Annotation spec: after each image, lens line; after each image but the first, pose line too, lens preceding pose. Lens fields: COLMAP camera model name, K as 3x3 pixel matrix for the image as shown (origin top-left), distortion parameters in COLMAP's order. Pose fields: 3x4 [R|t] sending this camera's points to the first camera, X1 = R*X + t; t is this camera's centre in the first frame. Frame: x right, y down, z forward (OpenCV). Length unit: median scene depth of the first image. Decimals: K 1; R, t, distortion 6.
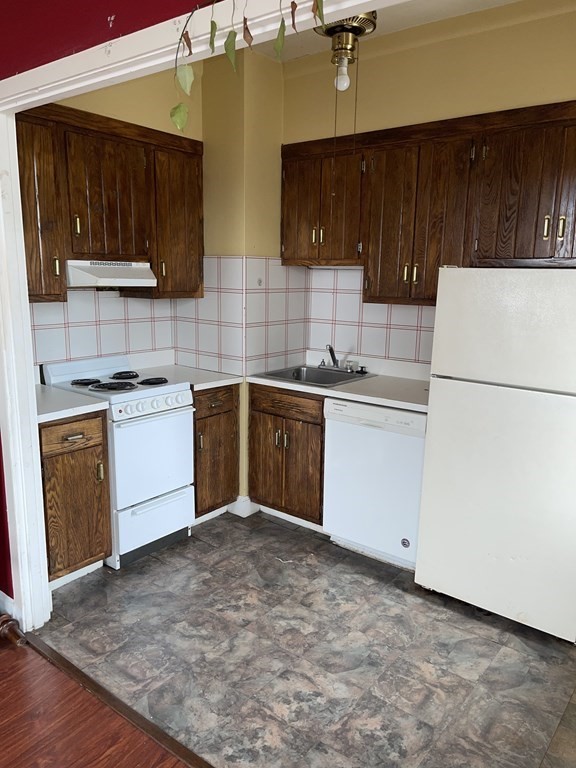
lens RADIAL K [[579.8, 0, 289.8], [0, 579.8, 389.3], [0, 0, 1]] dist [0.040575, -0.058311]
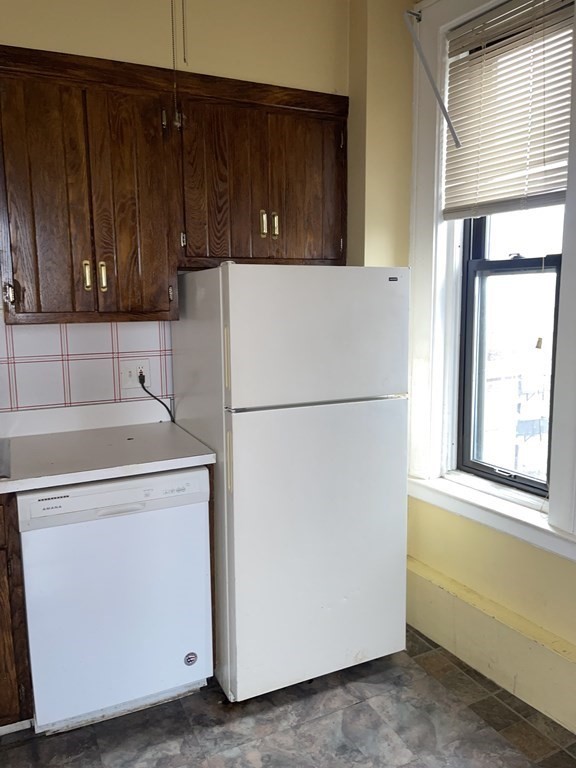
lens RADIAL K [[579.8, 0, 287.7], [0, 579.8, 377.0], [0, 0, 1]] dist [0.040575, -0.058311]
pose [[0.451473, -0.143417, 0.880684, -0.350133], [0.192425, 0.979423, 0.060852, -0.095527], [-0.871289, 0.141993, 0.469780, 0.584299]]
